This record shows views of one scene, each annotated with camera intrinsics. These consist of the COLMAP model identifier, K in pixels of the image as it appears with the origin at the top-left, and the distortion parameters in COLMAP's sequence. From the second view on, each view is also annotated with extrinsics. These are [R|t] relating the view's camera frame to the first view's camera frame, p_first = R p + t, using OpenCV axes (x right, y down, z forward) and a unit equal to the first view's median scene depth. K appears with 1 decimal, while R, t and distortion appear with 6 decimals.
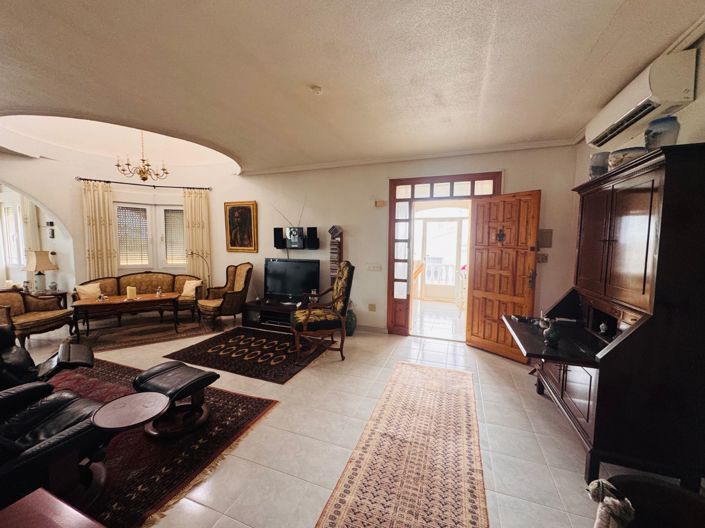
lens RADIAL K [[280.4, 0, 351.1], [0, 280.4, 264.6], [0, 0, 1]] dist [-0.008328, -0.000199]
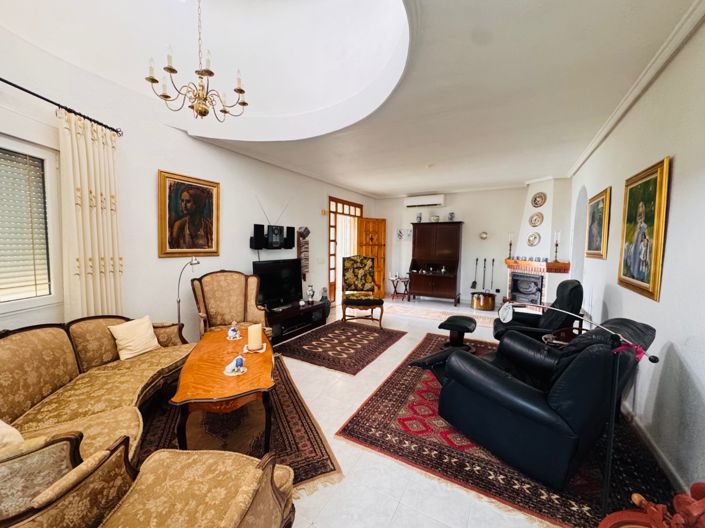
lens RADIAL K [[280.4, 0, 351.1], [0, 280.4, 264.6], [0, 0, 1]] dist [-0.008328, -0.000199]
pose [[0.159776, -0.081386, 0.983793, -1.107764], [0.065685, 0.995263, 0.071667, -0.055834], [-0.984966, 0.053169, 0.164365, 0.623592]]
